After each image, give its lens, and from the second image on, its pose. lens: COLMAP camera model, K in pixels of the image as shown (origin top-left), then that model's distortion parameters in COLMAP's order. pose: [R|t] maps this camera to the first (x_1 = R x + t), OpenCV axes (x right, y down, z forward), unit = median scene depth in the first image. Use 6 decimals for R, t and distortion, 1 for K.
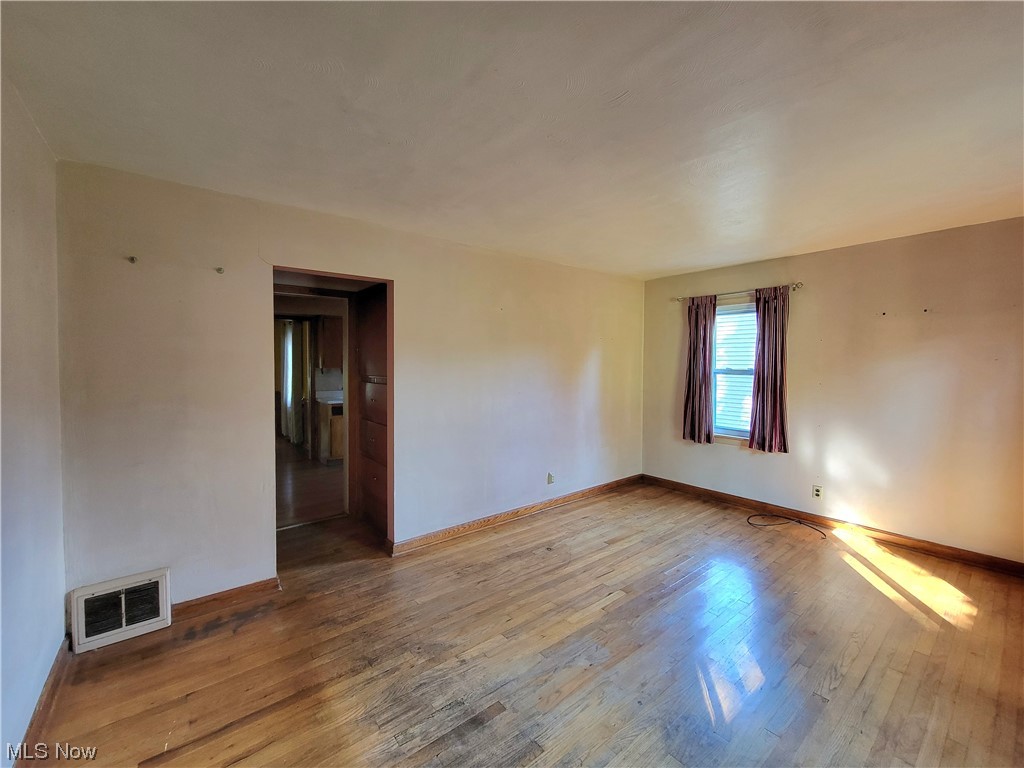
lens RADIAL K [[421.4, 0, 512.0], [0, 421.4, 384.0], [0, 0, 1]] dist [-0.000751, -0.000107]
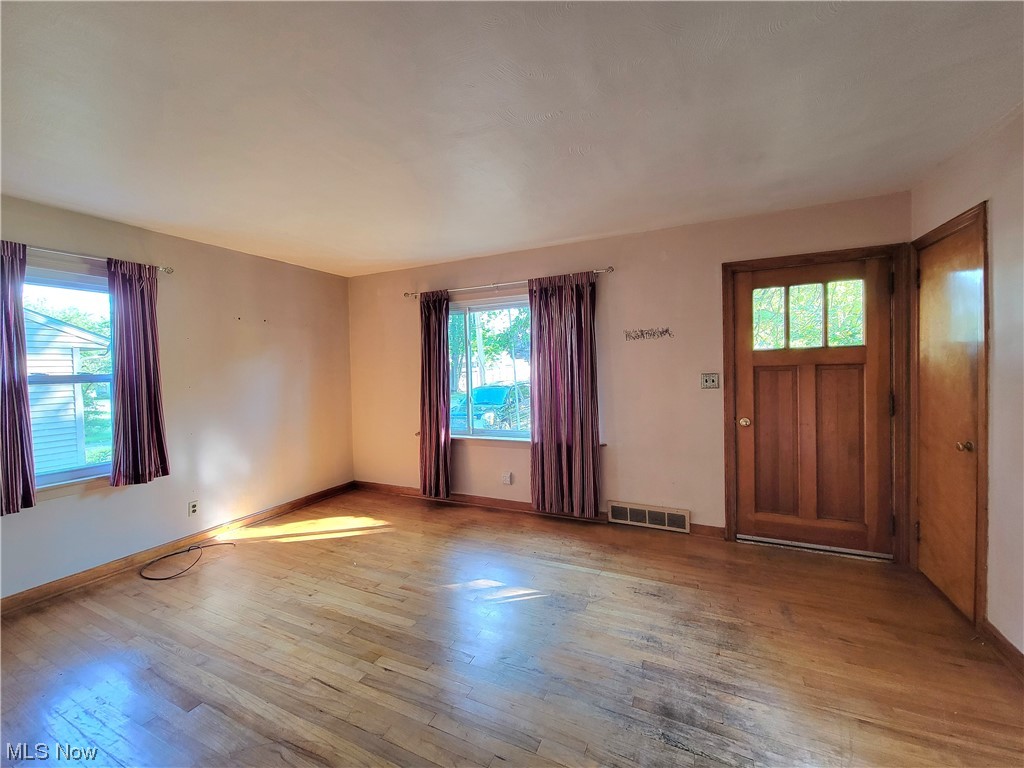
lens RADIAL K [[409.4, 0, 509.4], [0, 409.4, 376.8], [0, 0, 1]] dist [0.000792, 0.000104]
pose [[-0.433251, -0.018164, 0.901090, -0.420076], [0.059029, 0.997078, 0.048480, -0.028603], [-0.899338, 0.074195, -0.430913, 0.914438]]
